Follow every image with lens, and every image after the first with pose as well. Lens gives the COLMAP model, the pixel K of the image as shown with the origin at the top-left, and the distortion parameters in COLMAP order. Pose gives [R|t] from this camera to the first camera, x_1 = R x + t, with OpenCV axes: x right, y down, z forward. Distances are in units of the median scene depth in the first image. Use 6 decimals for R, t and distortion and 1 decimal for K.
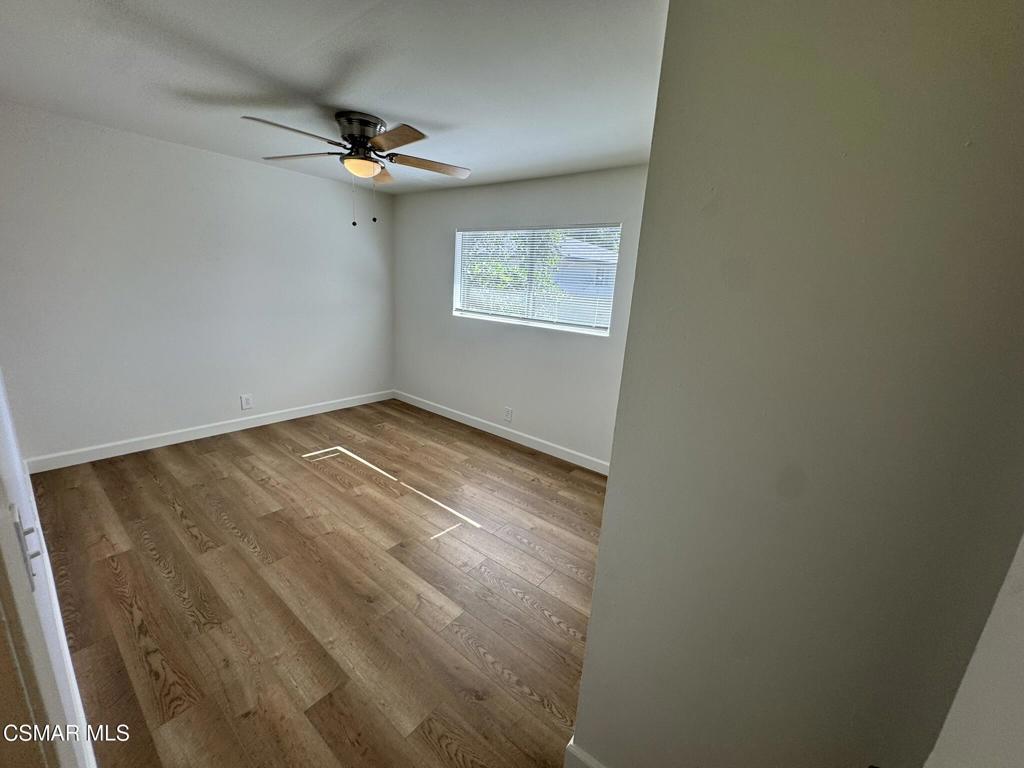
lens RADIAL K [[408.4, 0, 512.3], [0, 408.4, 389.0], [0, 0, 1]] dist [-0.005380, 0.000712]
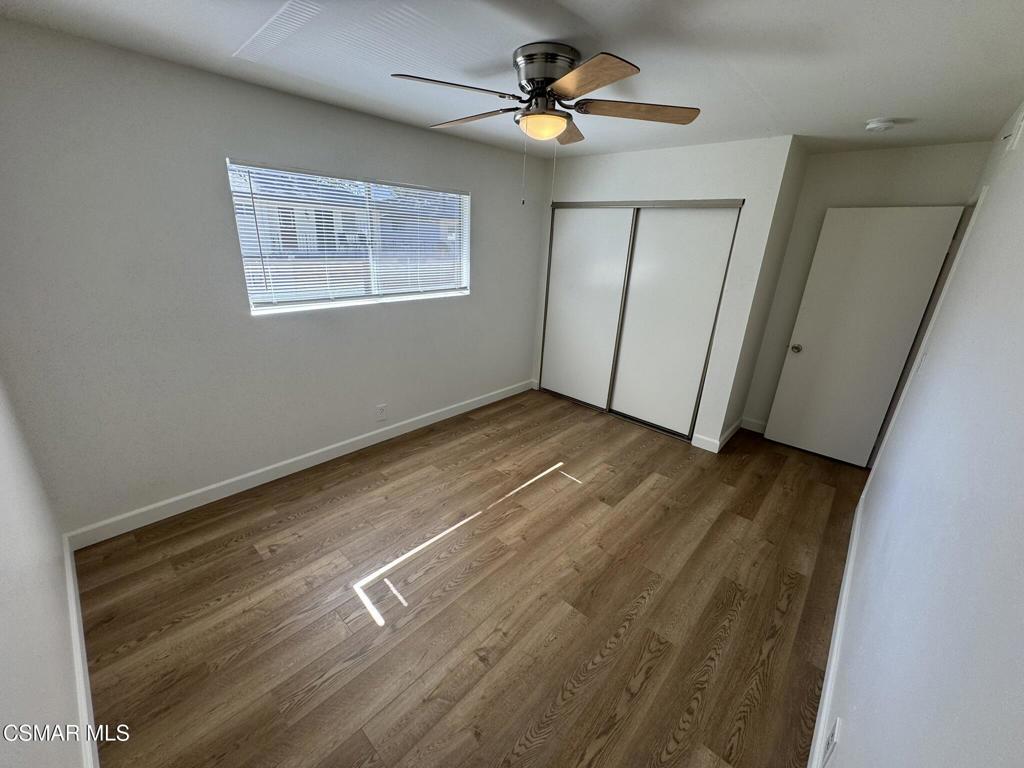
lens RADIAL K [[408.4, 0, 511.8], [0, 408.4, 386.0], [0, 0, 1]] dist [-0.005380, 0.000712]
pose [[0.070821, -0.398626, 0.914375, -1.044070], [0.215354, 0.901169, 0.376189, -0.346649], [-0.973965, 0.170272, 0.149667, 0.867011]]
